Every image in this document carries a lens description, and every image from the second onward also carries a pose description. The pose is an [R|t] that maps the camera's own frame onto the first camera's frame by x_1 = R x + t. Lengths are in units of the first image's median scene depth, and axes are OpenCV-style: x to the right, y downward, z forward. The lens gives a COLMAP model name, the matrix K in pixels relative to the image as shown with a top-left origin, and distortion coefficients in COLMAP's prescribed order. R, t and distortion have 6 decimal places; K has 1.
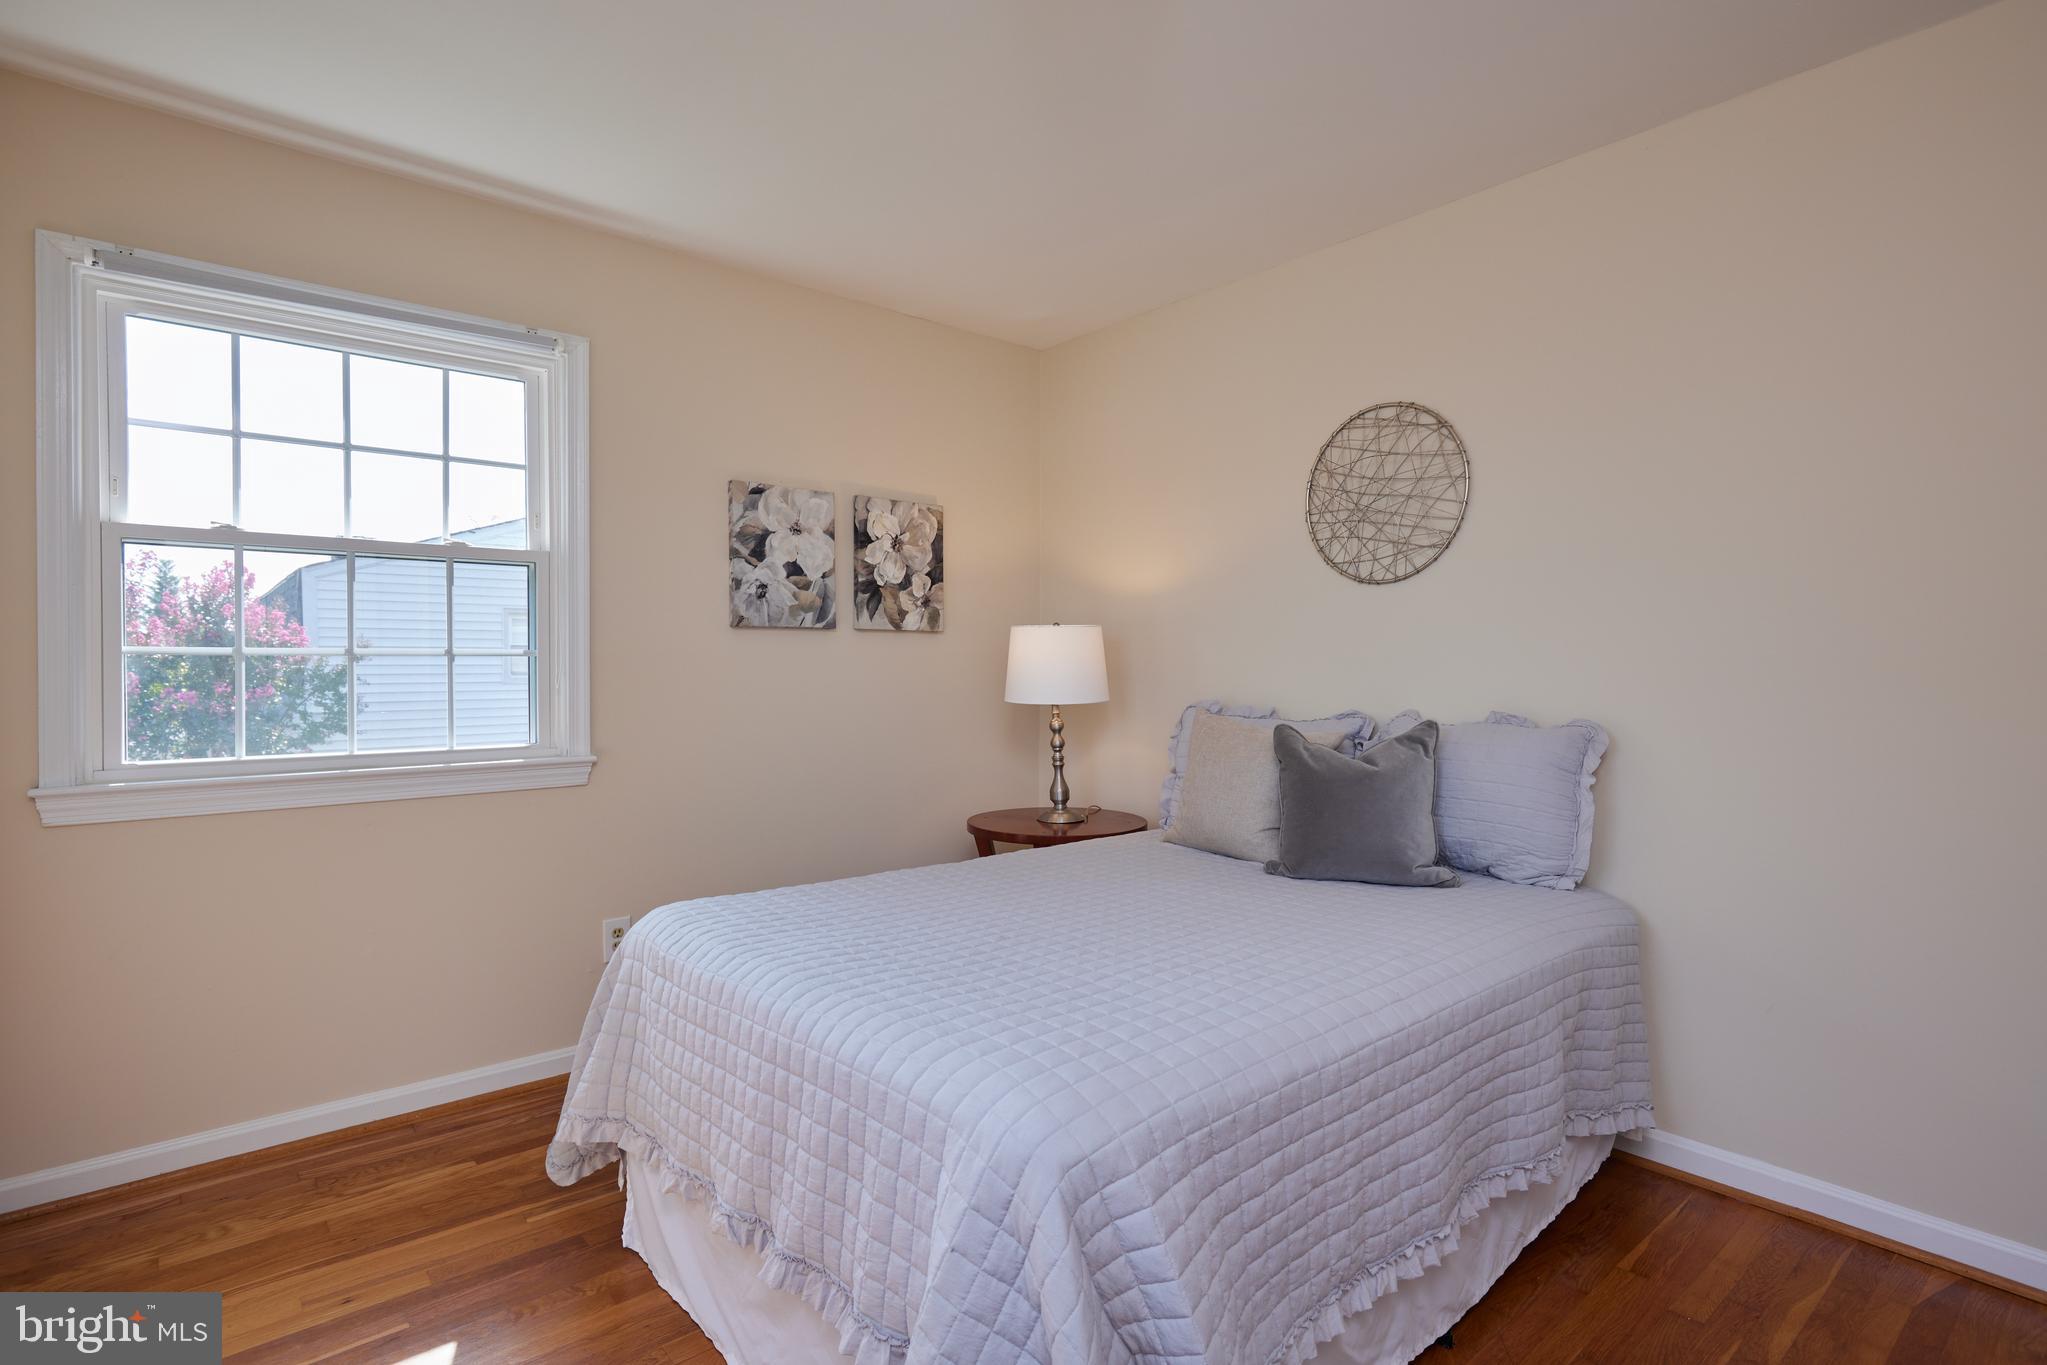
lens RADIAL K [[1042.0, 0, 1023.9], [0, 1042.0, 672.8], [0, 0, 1]] dist [0.012975, 0.000965]
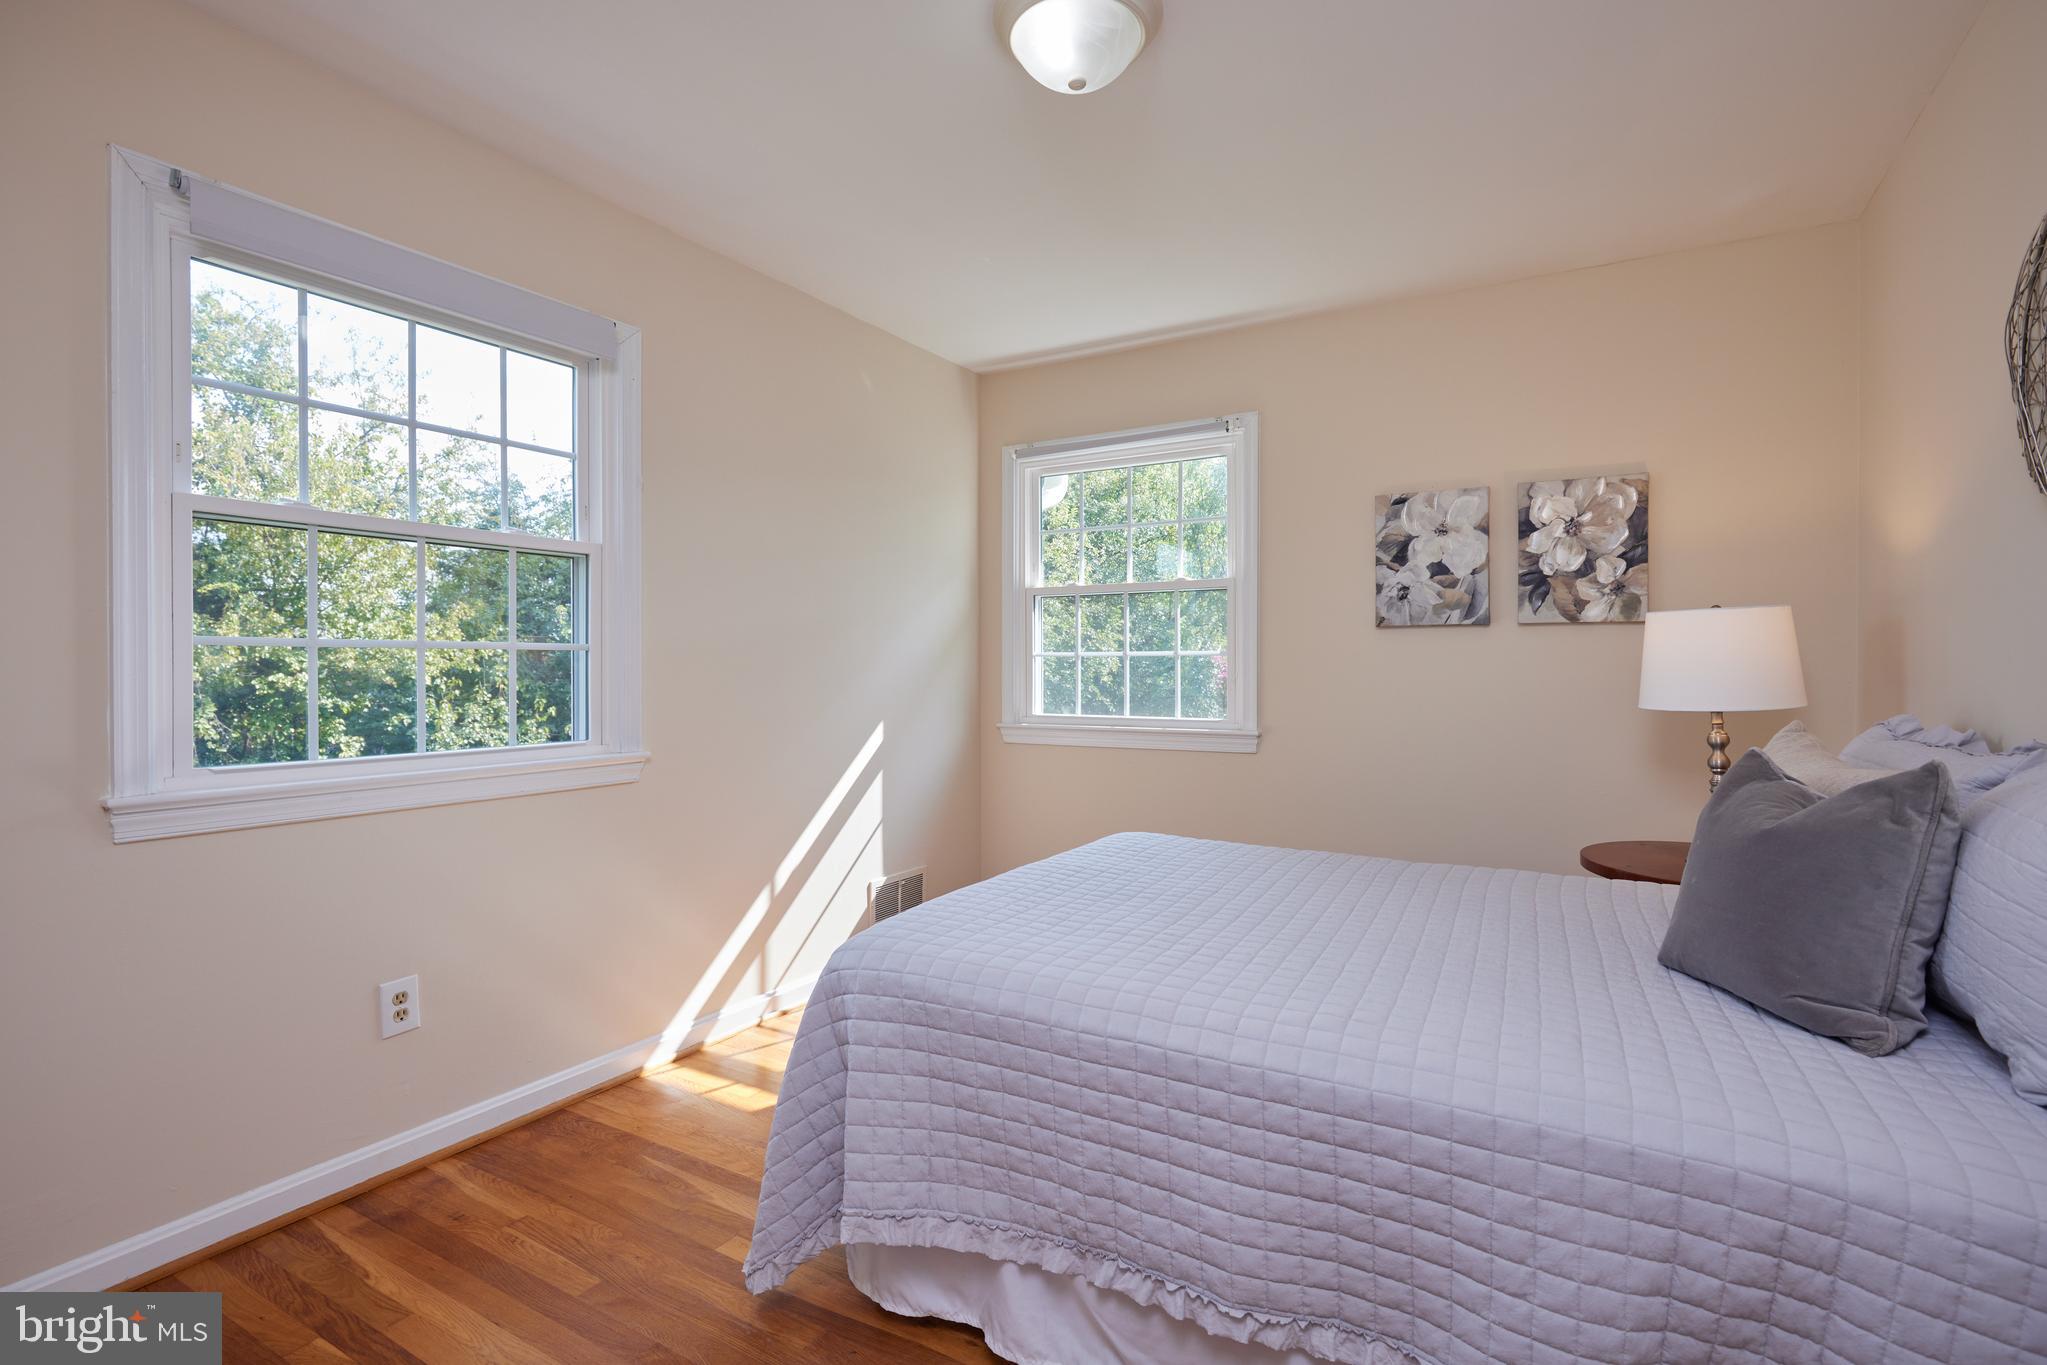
lens RADIAL K [[991.6, 0, 1022.0], [0, 991.6, 679.3], [0, 0, 1]] dist [0.001336, 0.000095]
pose [[0.307792, 0.015923, -0.951321, 0.583916], [-0.004577, 0.999873, 0.015254, -0.002748], [0.951443, -0.000341, 0.307826, 0.295041]]
